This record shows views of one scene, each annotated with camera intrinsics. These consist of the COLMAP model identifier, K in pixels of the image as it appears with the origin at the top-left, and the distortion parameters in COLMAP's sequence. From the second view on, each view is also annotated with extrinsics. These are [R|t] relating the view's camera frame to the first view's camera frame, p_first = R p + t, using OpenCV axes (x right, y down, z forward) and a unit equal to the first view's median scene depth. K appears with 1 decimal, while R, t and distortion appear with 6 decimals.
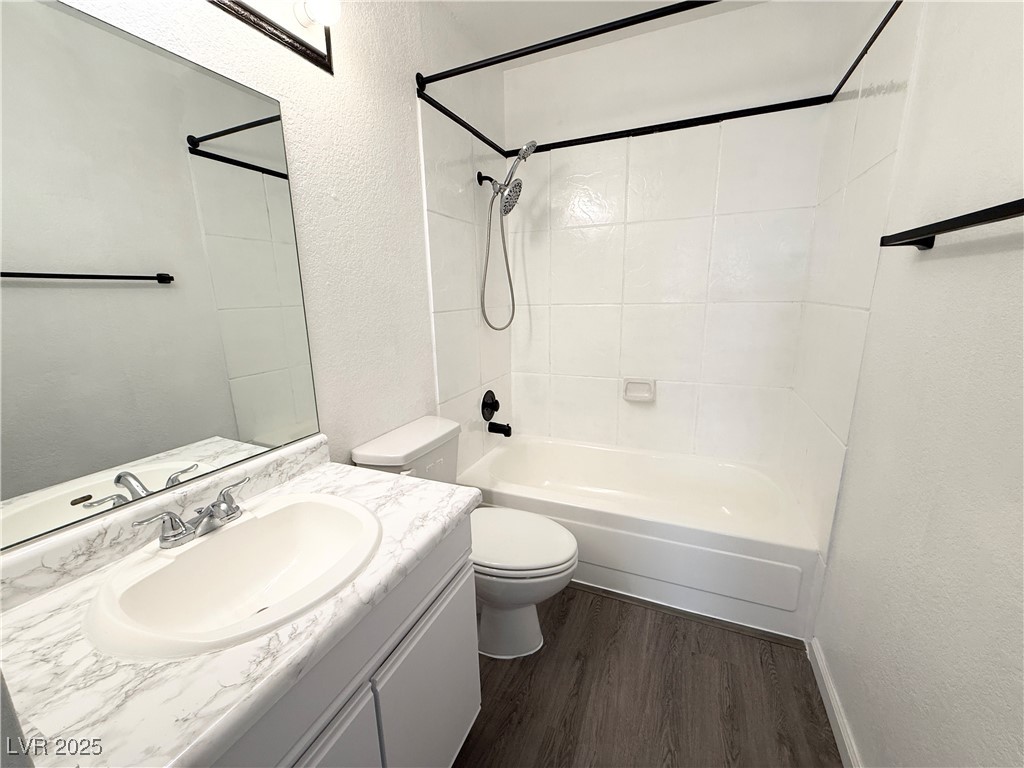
lens RADIAL K [[409.5, 0, 515.4], [0, 409.5, 390.2], [0, 0, 1]] dist [0.000437, -0.000008]
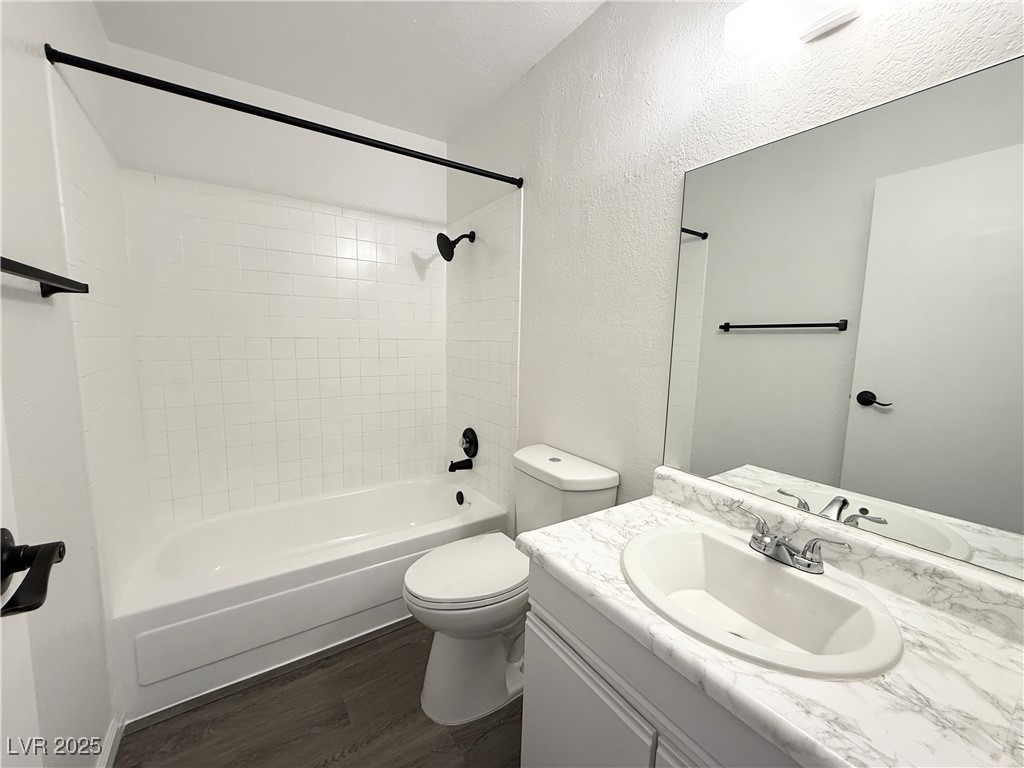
lens RADIAL K [[407.2, 0, 510.3], [0, 407.2, 386.1], [0, 0, 1]] dist [0.000327, 0.000008]
pose [[-0.545229, 0.116945, -0.830090, 0.563587], [-0.193790, 0.945815, 0.260536, -0.249960], [0.815580, 0.302915, -0.493023, 0.940043]]
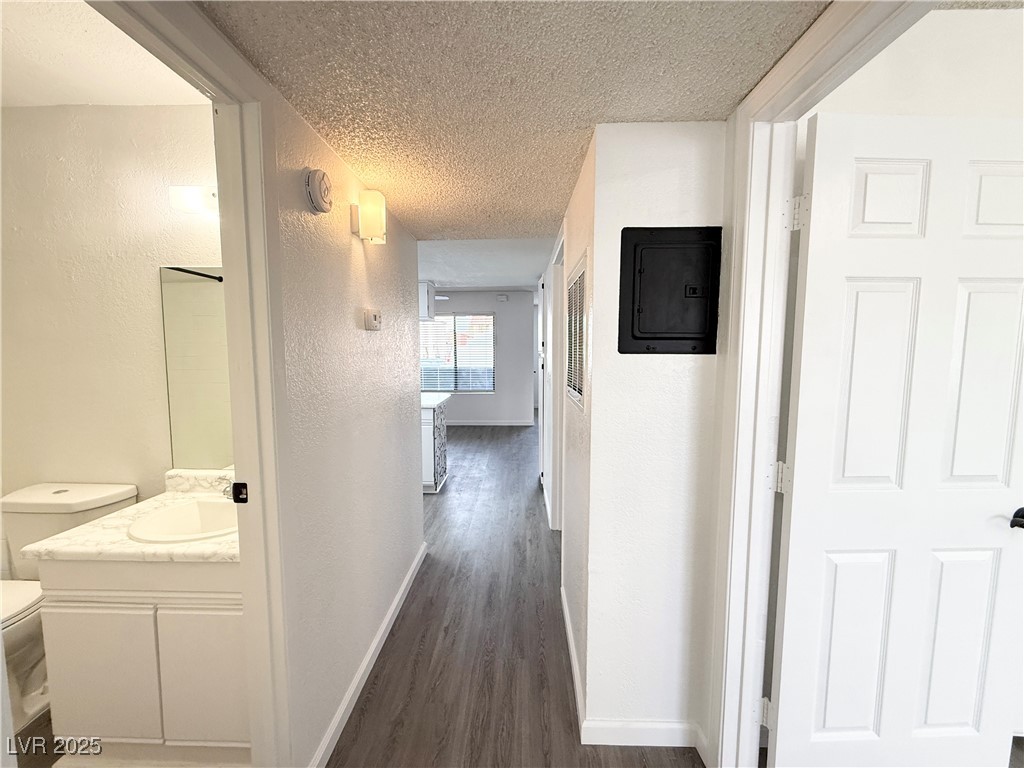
lens RADIAL K [[407.2, 0, 510.3], [0, 407.2, 386.1], [0, 0, 1]] dist [0.000327, 0.000008]
pose [[0.365305, 0.112796, -0.924029, 1.759460], [-0.220080, 0.974957, 0.032007, -0.615831], [0.904498, 0.191668, 0.380981, 1.526997]]
